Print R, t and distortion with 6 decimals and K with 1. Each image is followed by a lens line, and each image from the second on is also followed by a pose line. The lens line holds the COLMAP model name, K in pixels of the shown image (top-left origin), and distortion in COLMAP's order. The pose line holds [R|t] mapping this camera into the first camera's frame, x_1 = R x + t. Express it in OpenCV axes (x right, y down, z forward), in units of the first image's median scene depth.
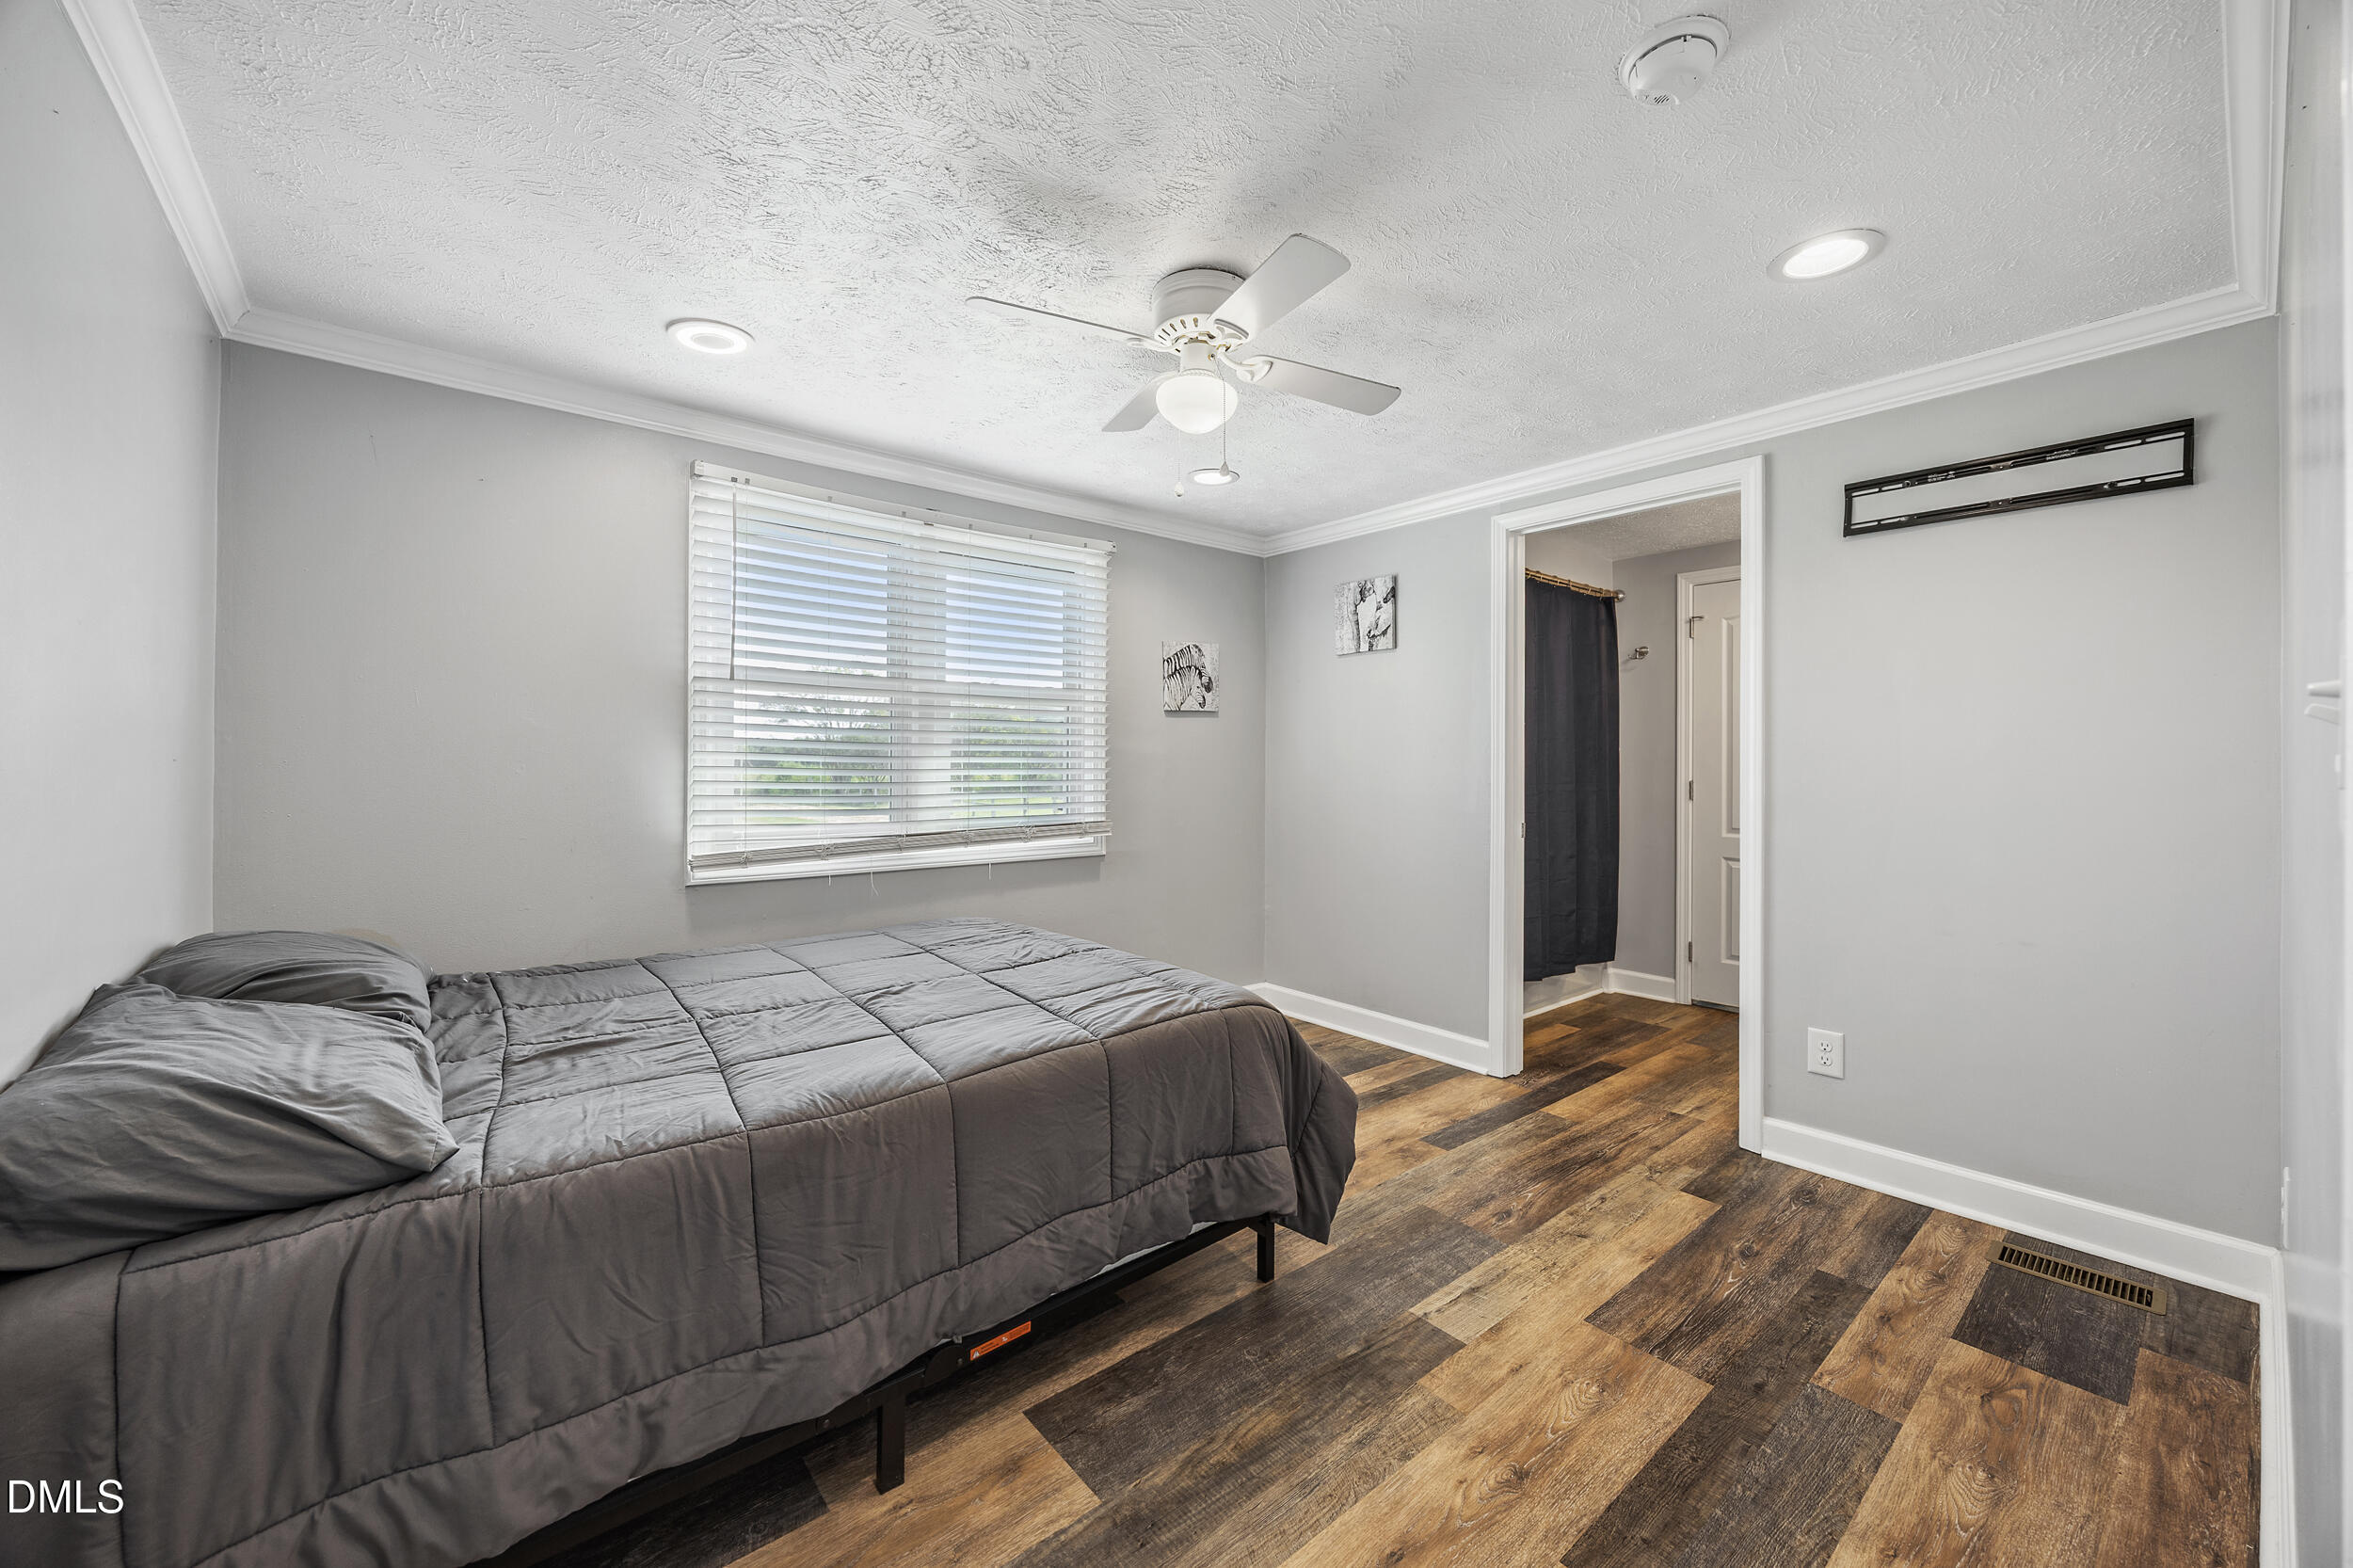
lens RADIAL K [[887.3, 0, 1159.4], [0, 887.3, 763.7], [0, 0, 1]] dist [-0.004842, -0.000100]
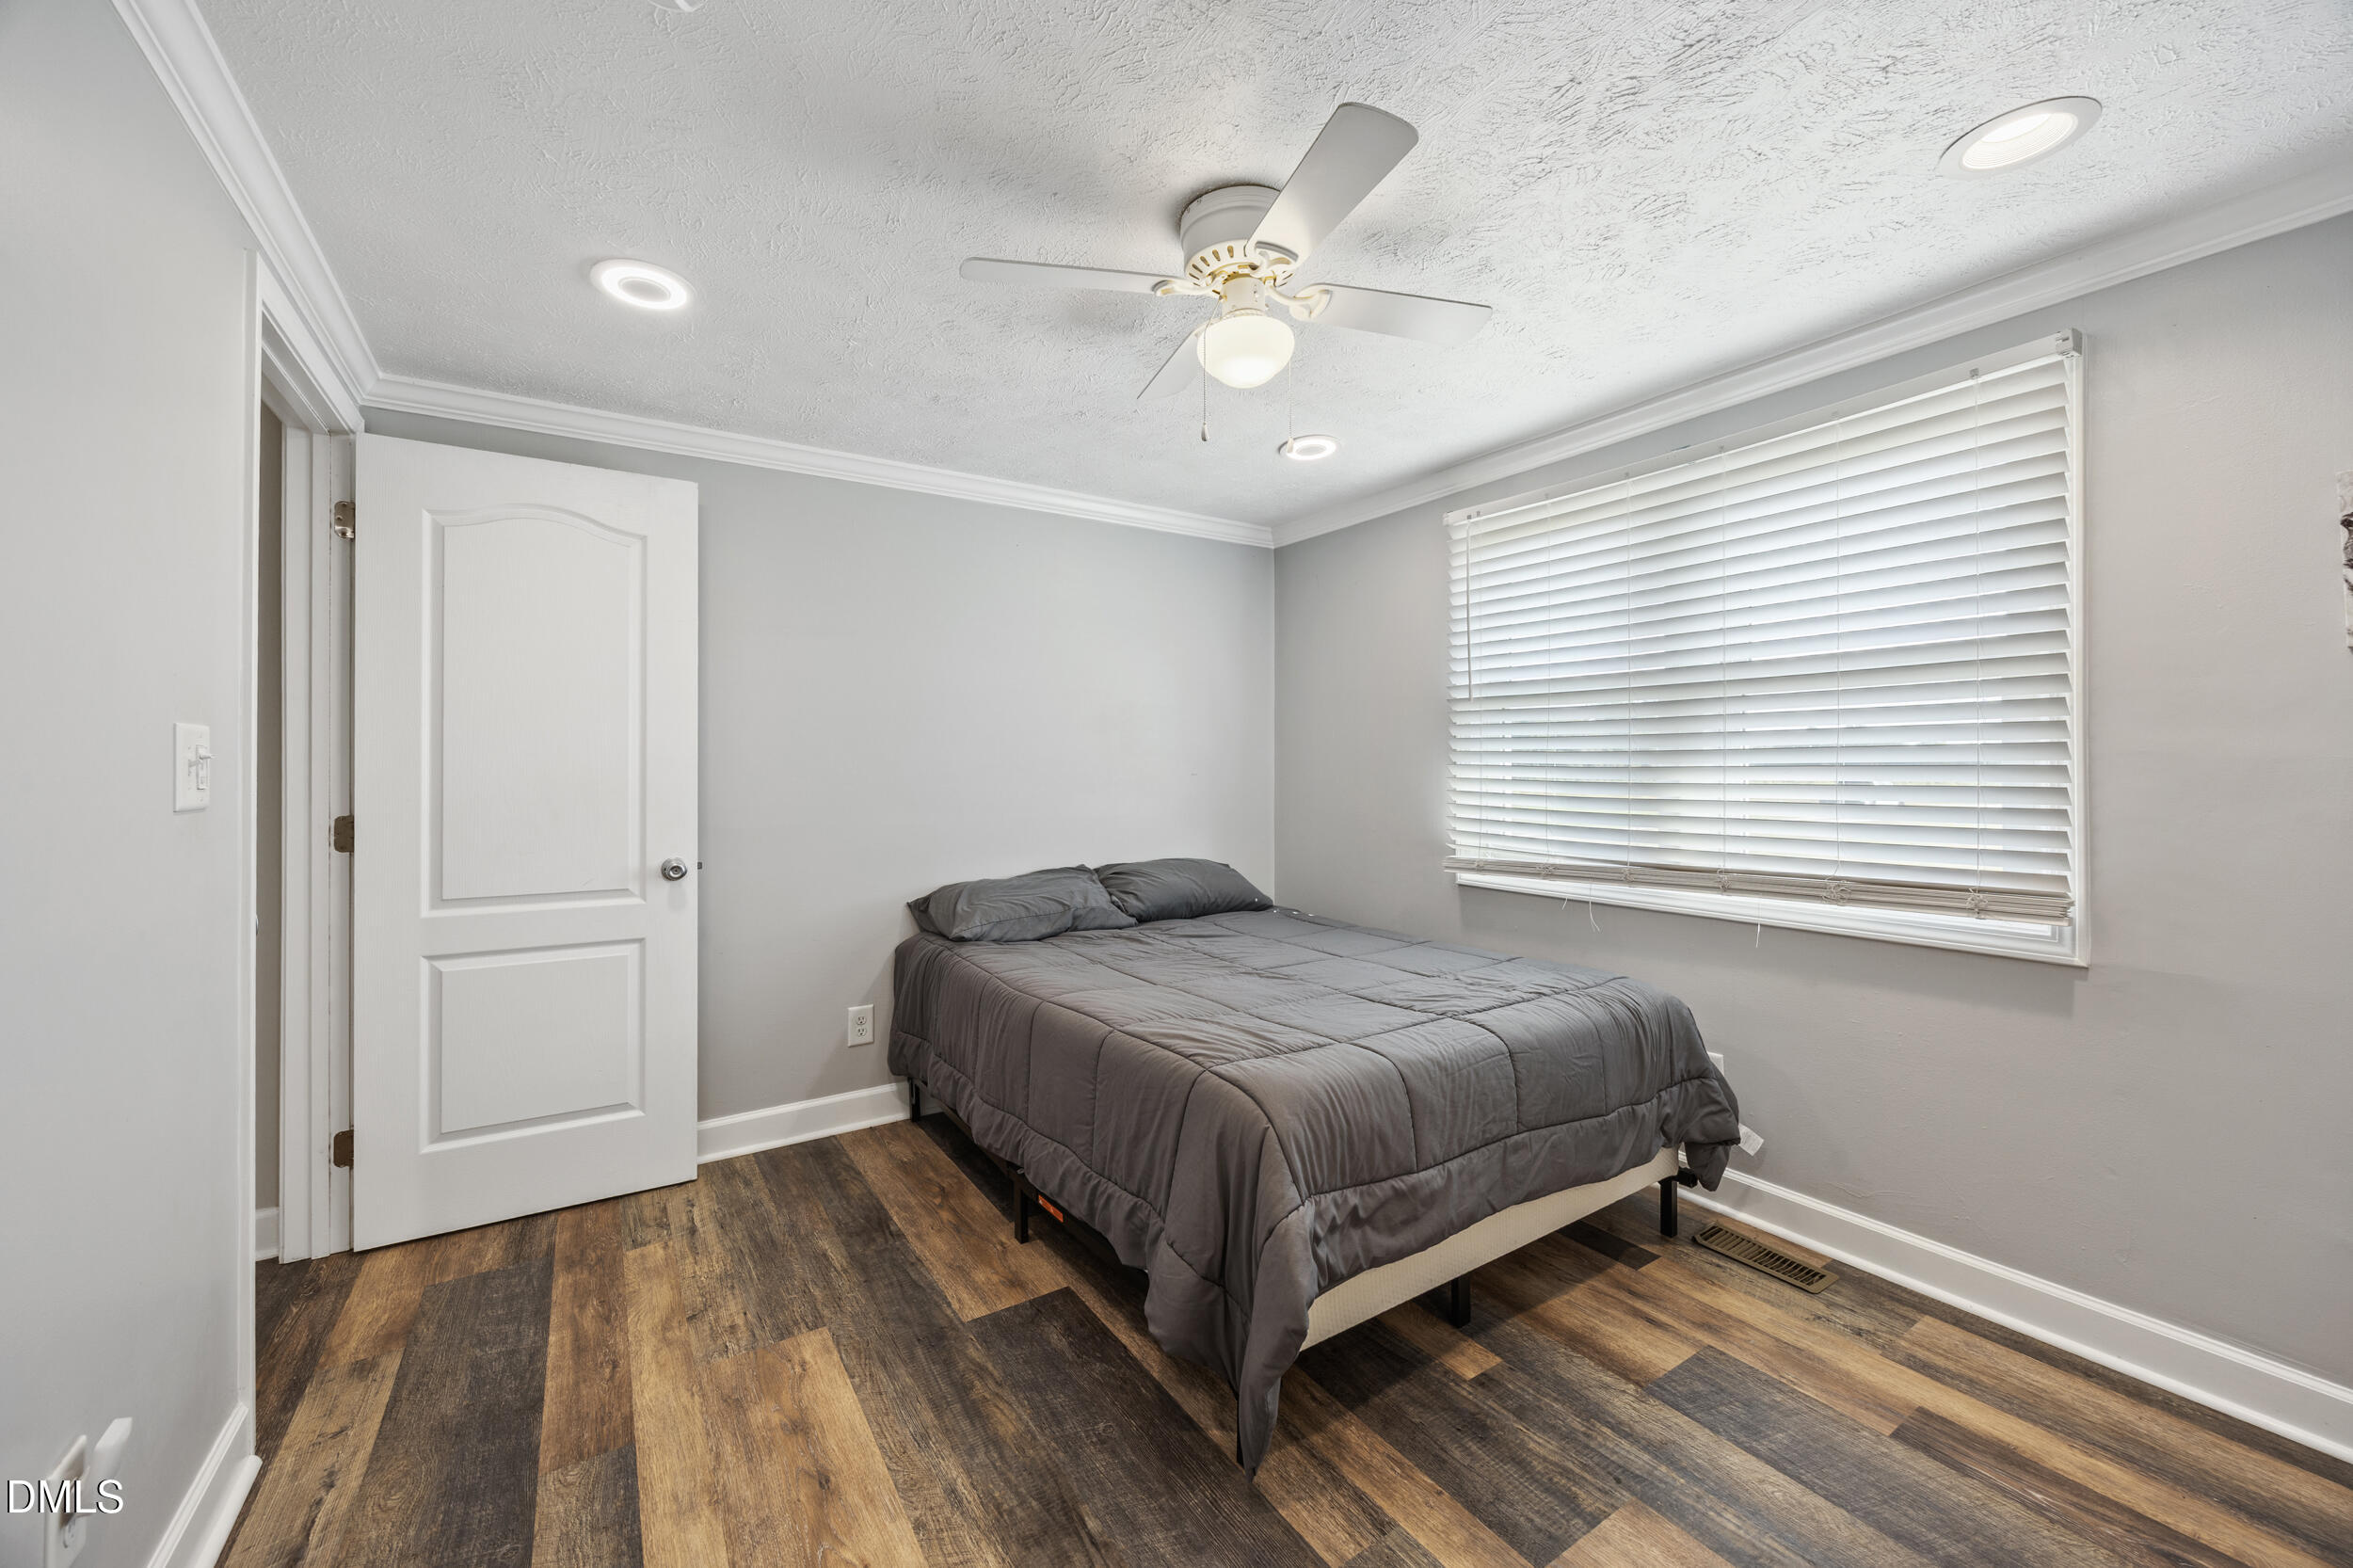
lens RADIAL K [[887.3, 0, 1161.6], [0, 887.3, 770.8], [0, 0, 1]] dist [-0.004842, -0.000100]
pose [[-0.103492, -0.004467, -0.994620, 1.094008], [-0.002885, 0.999987, -0.004191, -0.004584], [0.994626, 0.002436, -0.103504, 1.252178]]
